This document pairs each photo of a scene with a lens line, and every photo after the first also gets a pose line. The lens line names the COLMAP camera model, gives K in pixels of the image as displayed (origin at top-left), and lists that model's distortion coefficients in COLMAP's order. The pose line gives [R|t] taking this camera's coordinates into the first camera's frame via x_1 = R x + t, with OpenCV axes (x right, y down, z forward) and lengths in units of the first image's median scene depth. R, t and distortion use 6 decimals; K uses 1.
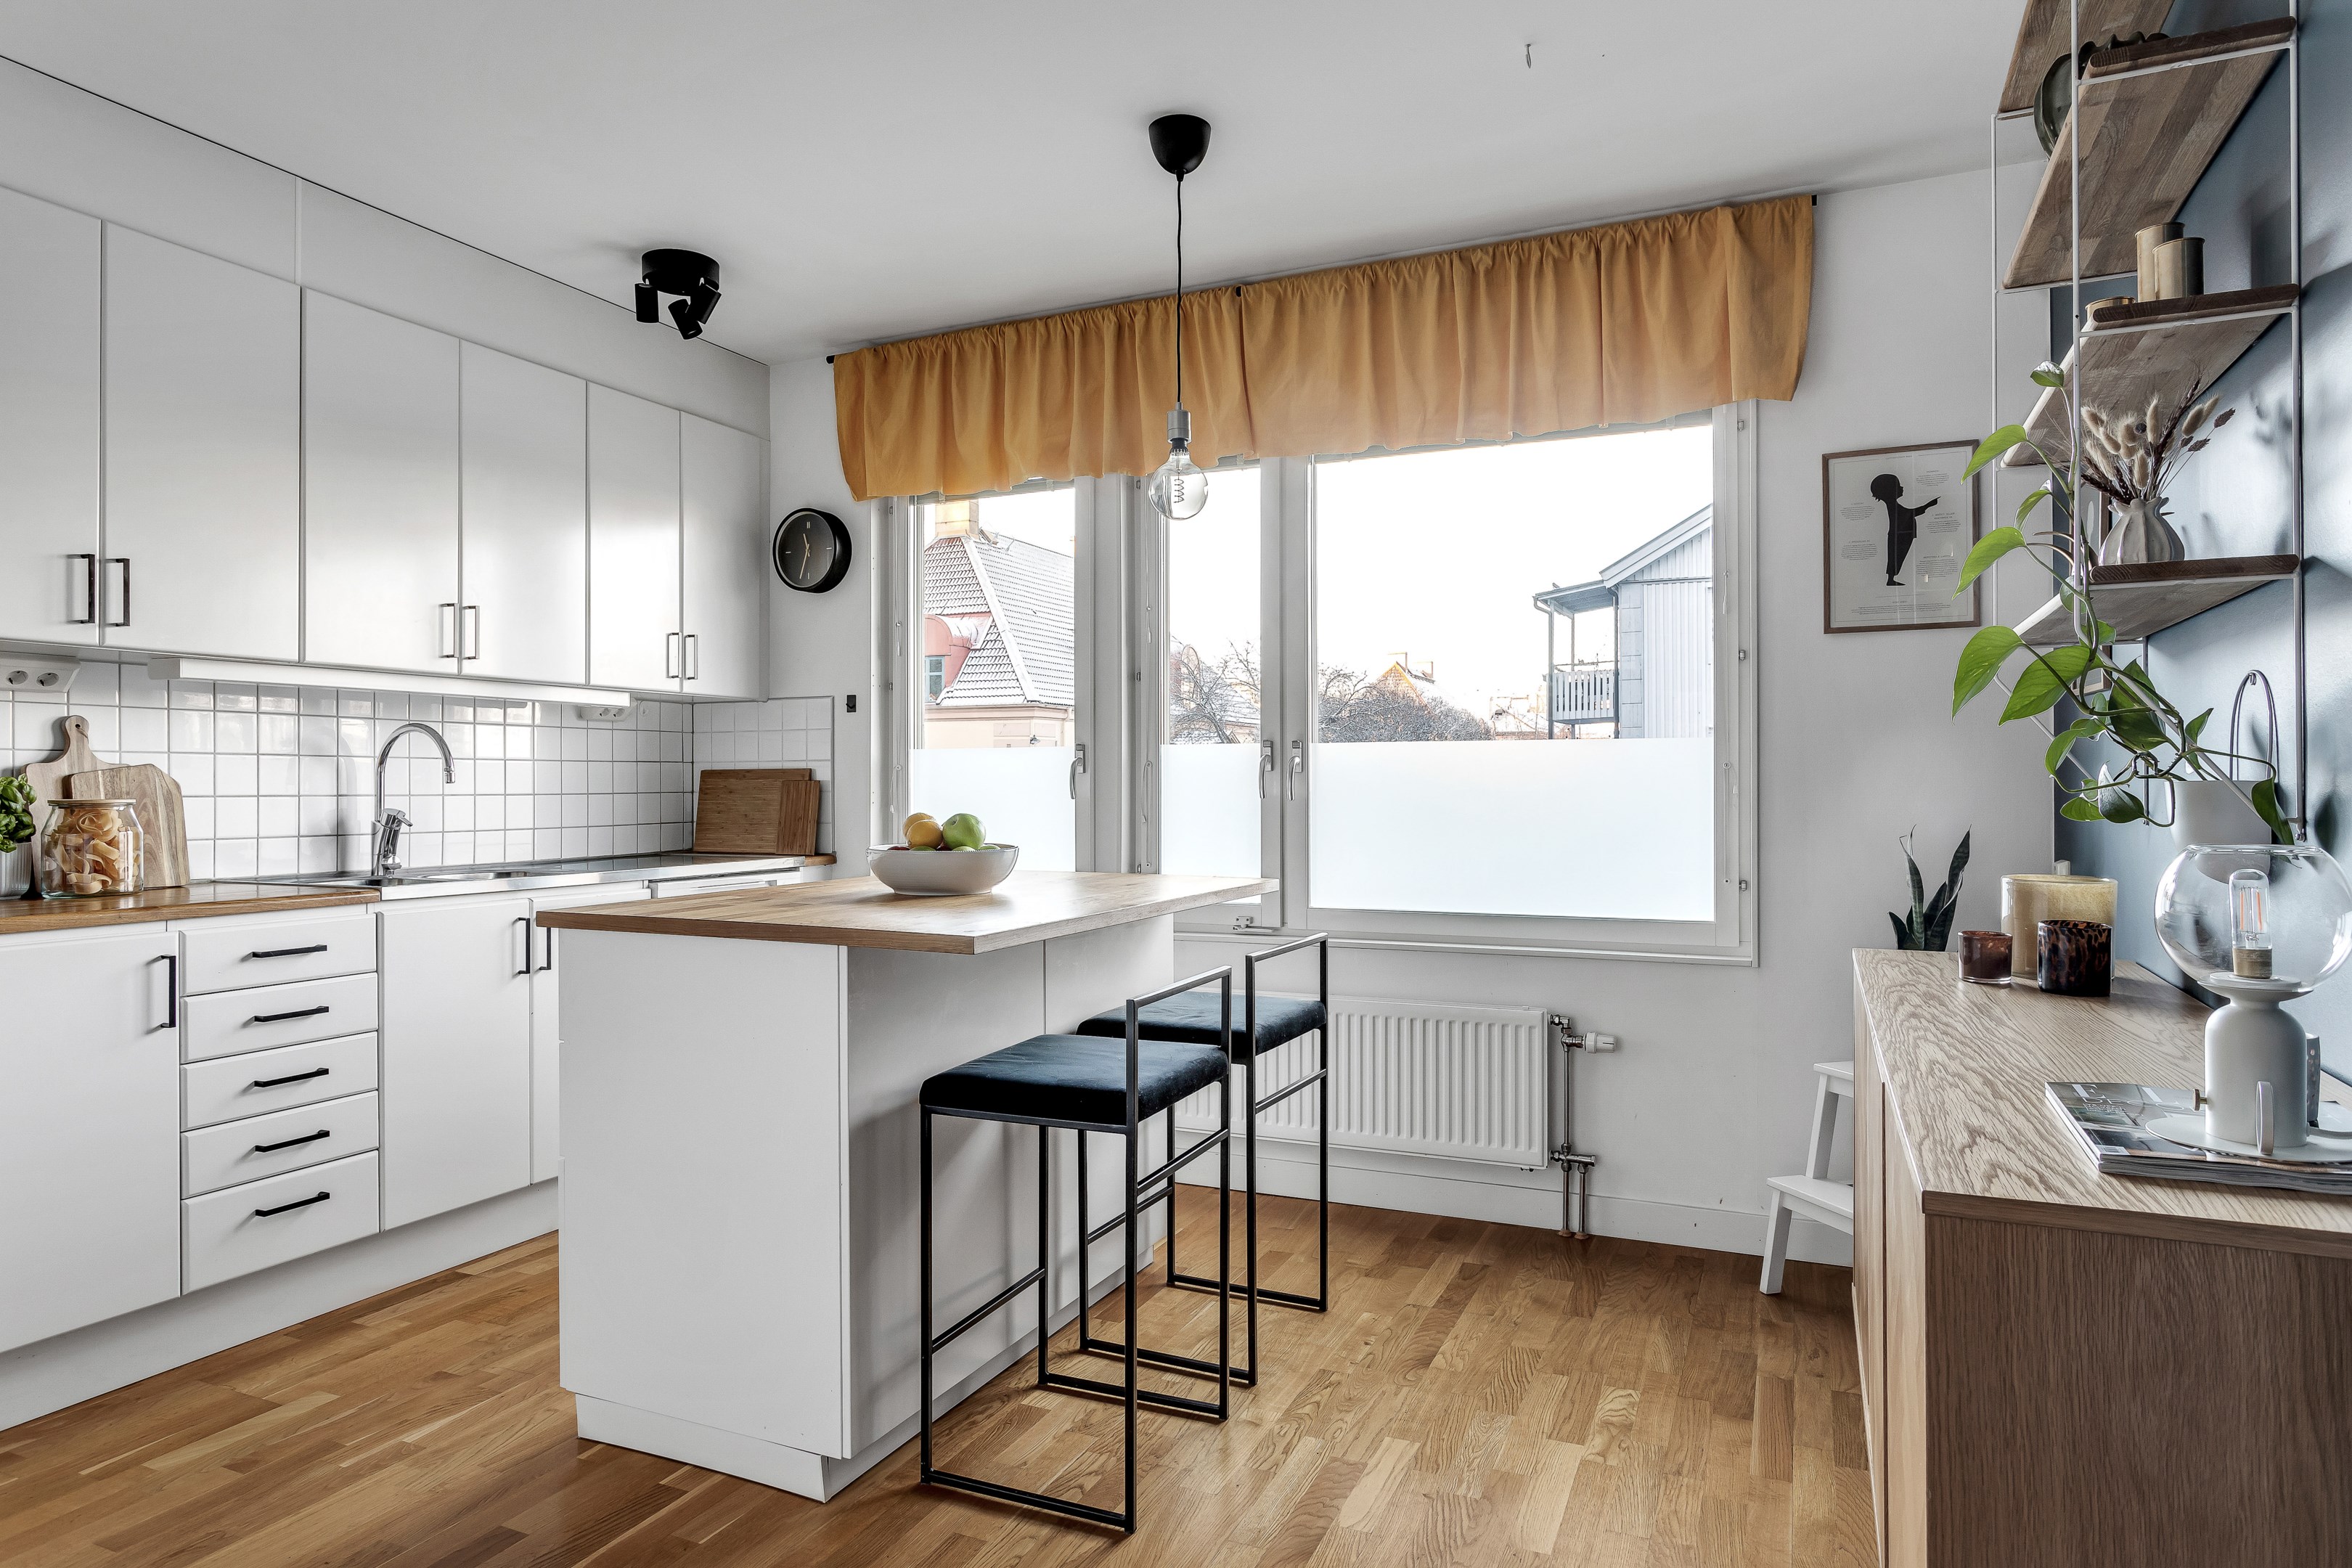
lens RADIAL K [[1375.6, 0, 1173.4], [0, 1375.6, 785.6], [0, 0, 1]] dist [-0.003613, 0.003989]
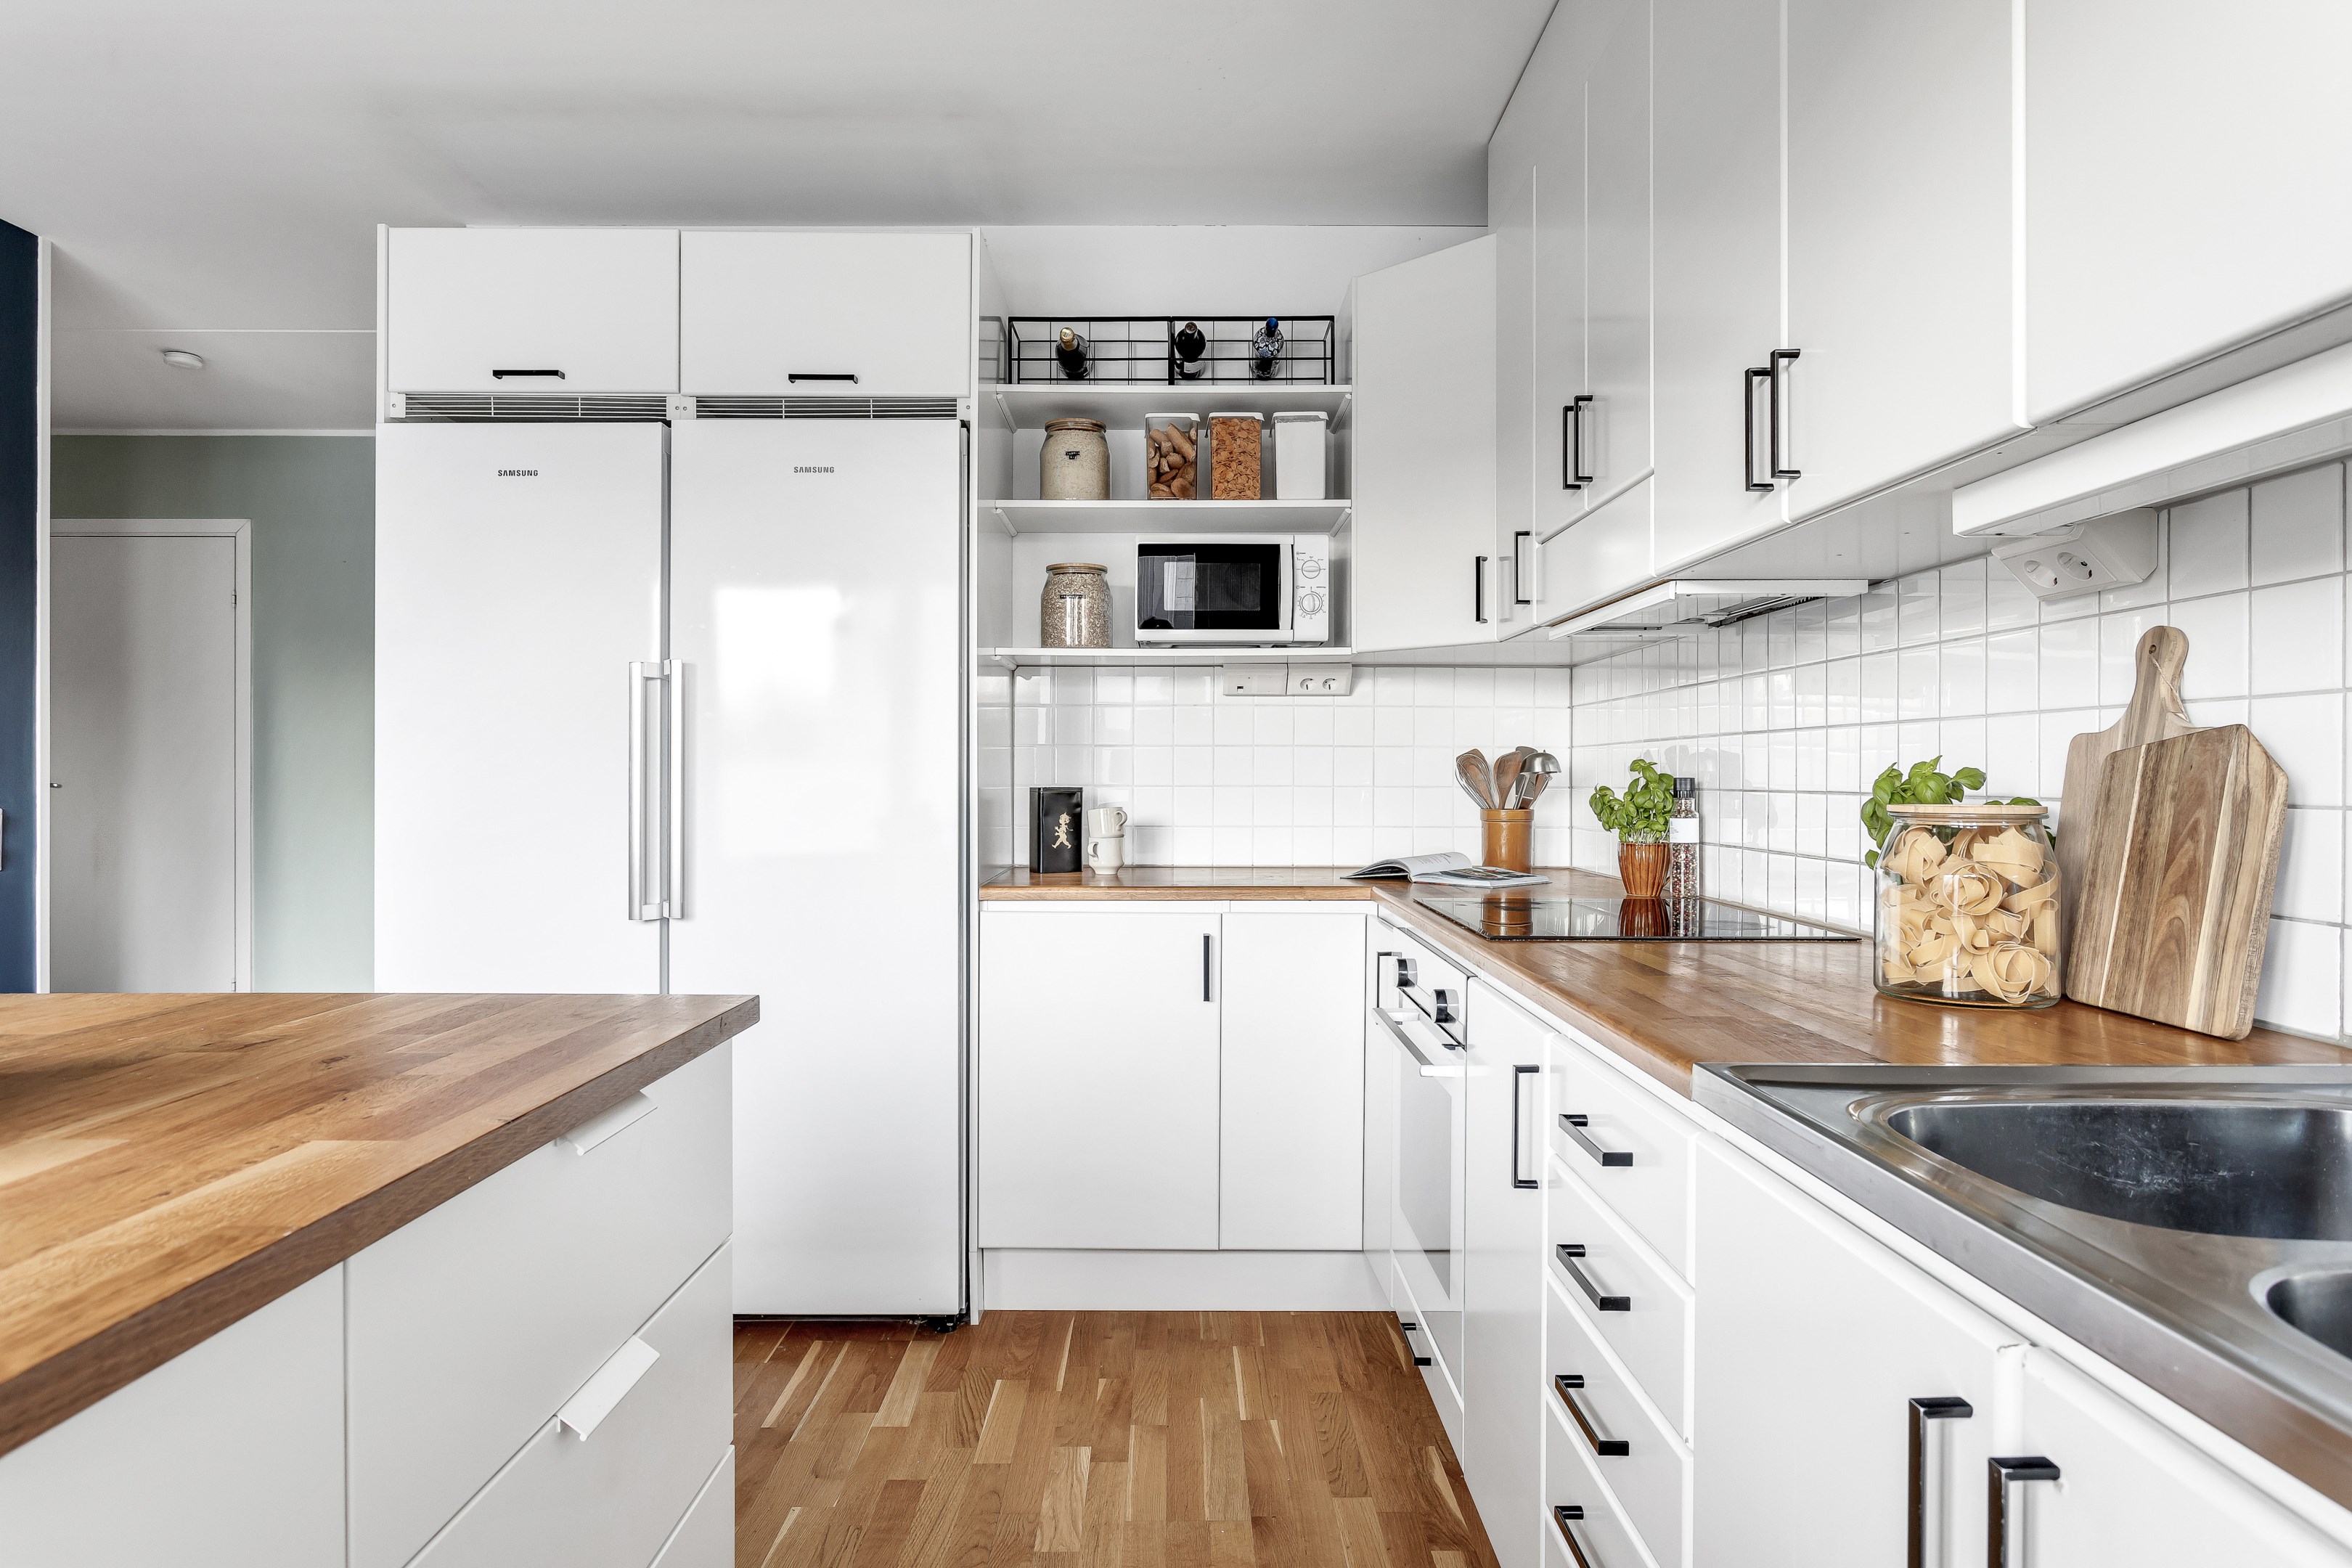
lens RADIAL K [[1375.6, 0, 1174.7], [0, 1375.6, 782.0], [0, 0, 1]] dist [-0.003613, 0.003989]
pose [[-0.913954, 0.006551, -0.405765, -0.277931], [0.004163, 0.999968, 0.006769, -0.002704], [0.405797, 0.004497, -0.913952, 1.163395]]
